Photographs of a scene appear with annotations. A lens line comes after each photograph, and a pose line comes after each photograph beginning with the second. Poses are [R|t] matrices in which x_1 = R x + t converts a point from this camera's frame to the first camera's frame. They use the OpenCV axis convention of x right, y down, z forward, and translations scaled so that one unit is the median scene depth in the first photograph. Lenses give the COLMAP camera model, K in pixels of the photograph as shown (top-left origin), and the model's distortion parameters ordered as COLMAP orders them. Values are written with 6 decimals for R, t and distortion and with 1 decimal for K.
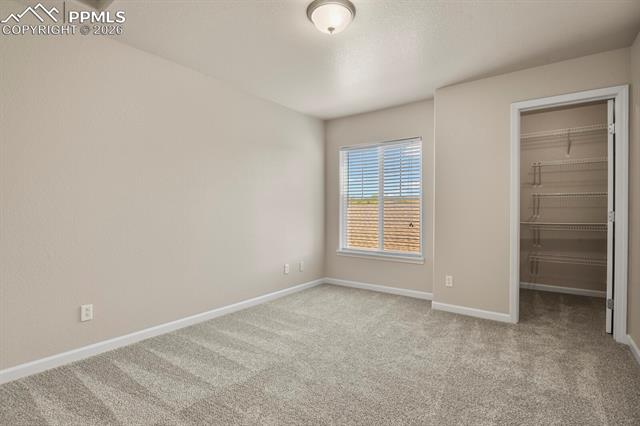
lens RADIAL K [[313.2, 0, 320.0], [0, 313.2, 213.0], [0, 0, 1]] dist [0.000670, -0.009476]
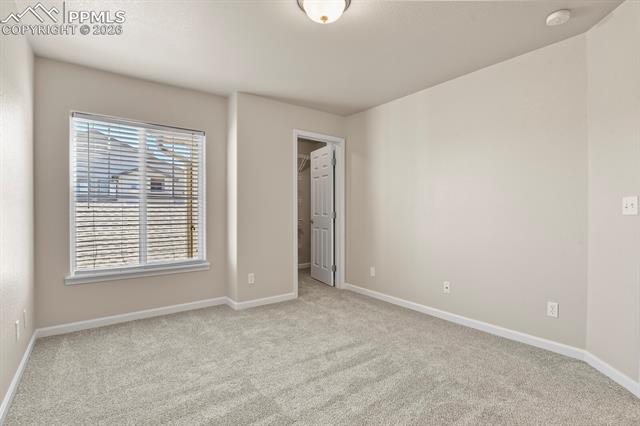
lens RADIAL K [[313.2, 0, 320.0], [0, 313.2, 213.0], [0, 0, 1]] dist [0.000670, -0.009476]
pose [[0.278200, -0.007363, 0.960495, -0.611809], [0.009720, 0.999941, 0.004850, -0.008437], [-0.960474, 0.007987, 0.278255, 0.538596]]
